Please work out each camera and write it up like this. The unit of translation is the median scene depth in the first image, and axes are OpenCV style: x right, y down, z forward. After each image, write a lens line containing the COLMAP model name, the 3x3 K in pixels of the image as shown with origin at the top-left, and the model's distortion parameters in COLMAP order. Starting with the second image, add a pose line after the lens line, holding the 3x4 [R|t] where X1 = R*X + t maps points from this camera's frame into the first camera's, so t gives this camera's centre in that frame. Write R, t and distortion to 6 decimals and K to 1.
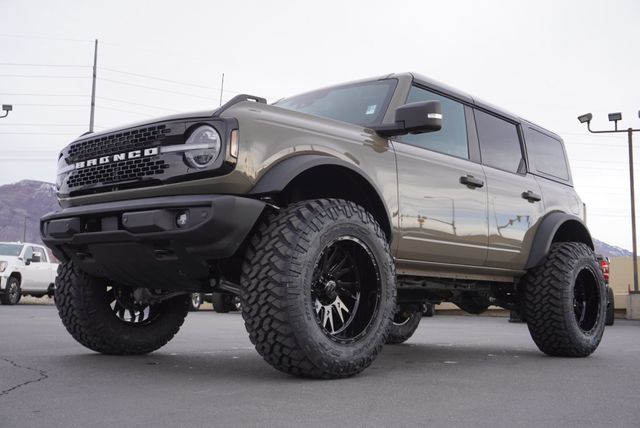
lens RADIAL K [[729.2, 0, 320.0], [0, 729.2, 214.0], [0, 0, 1]] dist [-0.063712, 0.002900]
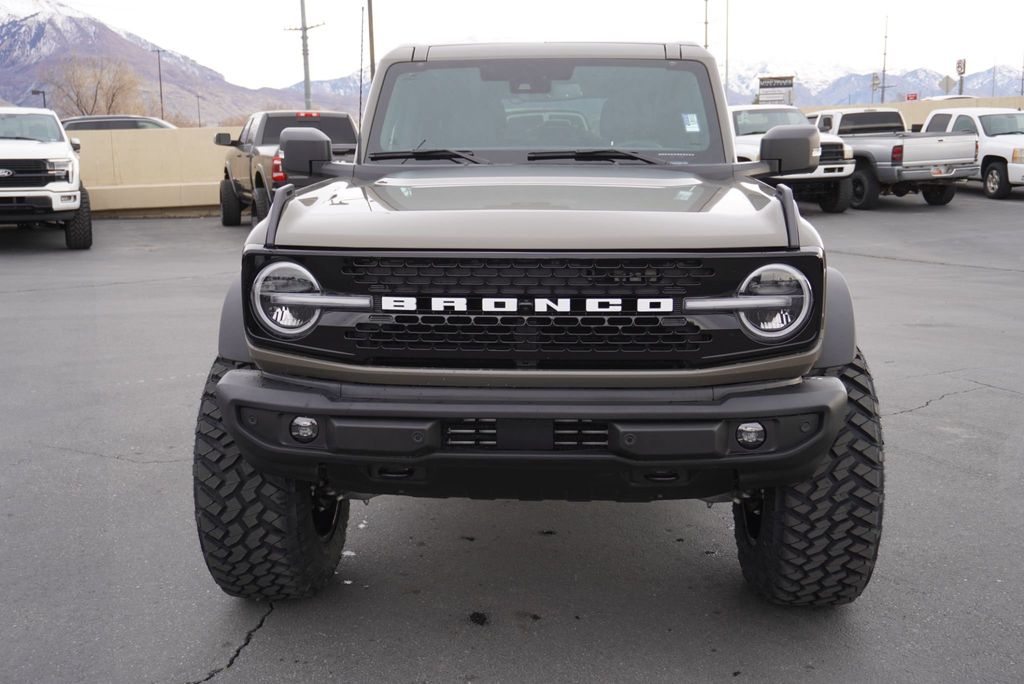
lens RADIAL K [[1056.3, 0, 512.0], [0, 1056.3, 342.0], [0, 0, 1]] dist [0.030707, 0.013145]
pose [[0.790350, -0.144718, 0.595318, -0.741094], [-0.039461, 0.957658, 0.285190, -0.262382], [-0.611384, -0.248892, 0.751174, 0.458664]]
